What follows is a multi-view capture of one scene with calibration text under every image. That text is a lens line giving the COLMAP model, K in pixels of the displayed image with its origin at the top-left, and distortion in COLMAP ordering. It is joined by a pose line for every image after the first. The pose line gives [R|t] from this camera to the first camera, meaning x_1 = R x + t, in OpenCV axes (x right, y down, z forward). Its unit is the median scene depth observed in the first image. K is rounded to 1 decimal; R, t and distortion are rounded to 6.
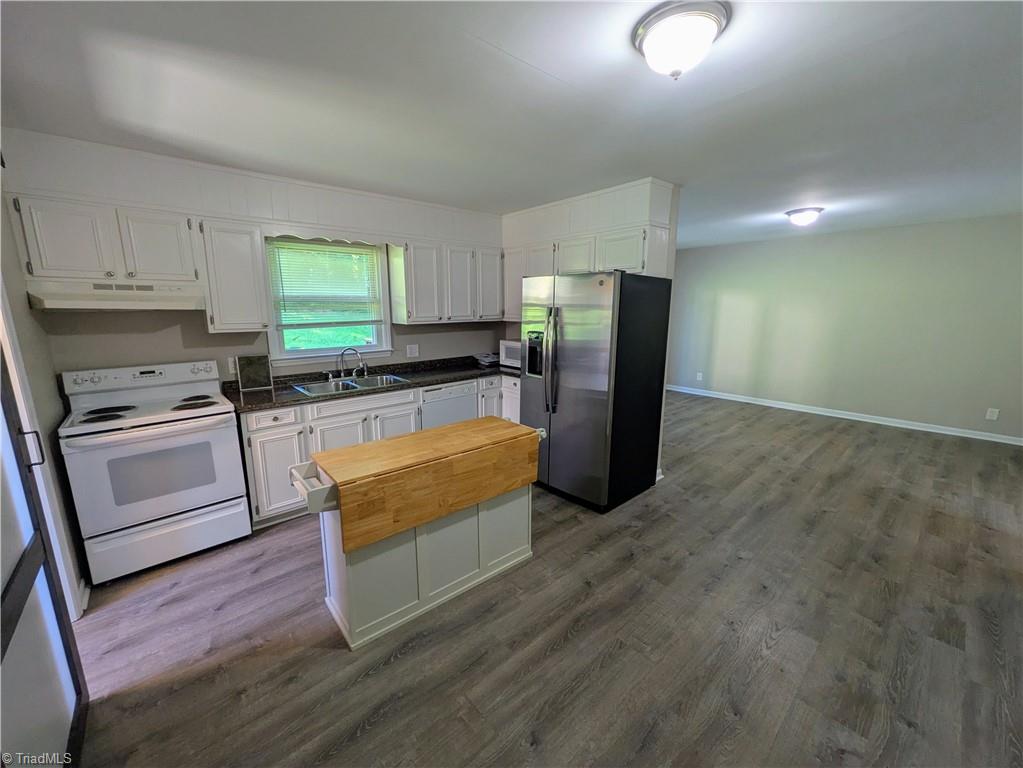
lens RADIAL K [[402.7, 0, 508.7], [0, 402.7, 382.6], [0, 0, 1]] dist [0.000837, 0.000279]
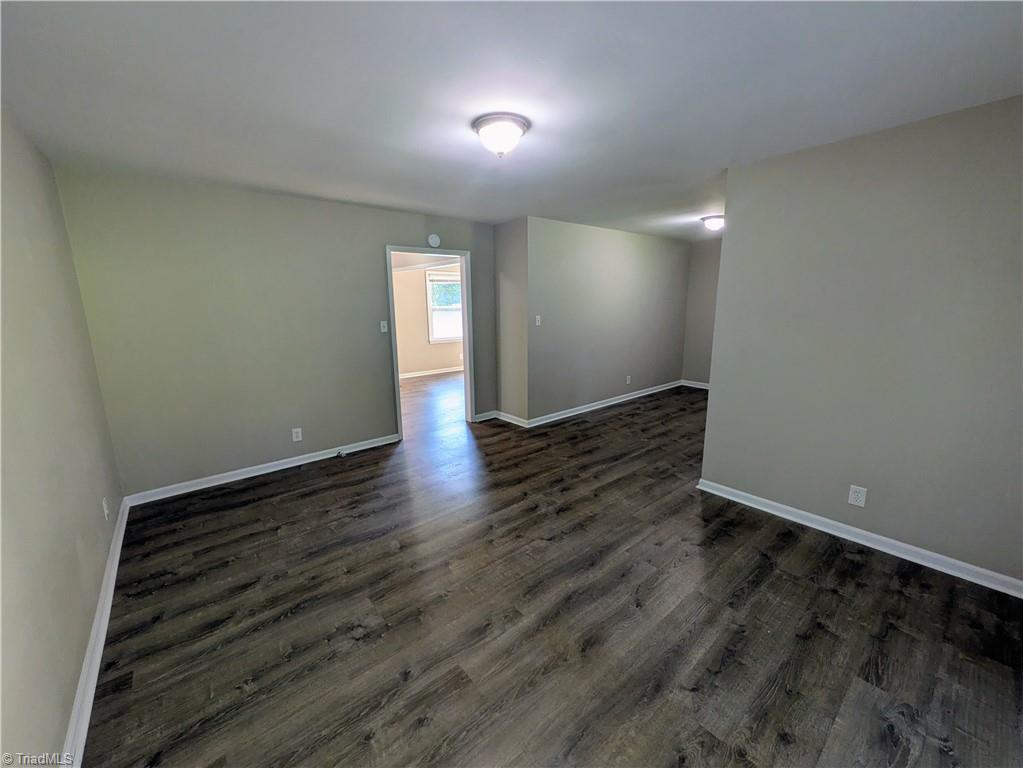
lens RADIAL K [[402.7, 0, 508.7], [0, 402.7, 382.6], [0, 0, 1]] dist [0.000837, 0.000279]
pose [[-0.999522, 0.006758, 0.030173, 0.828148], [0.017895, 0.922222, 0.386247, -0.369740], [-0.025216, 0.386602, -0.921902, 1.871002]]
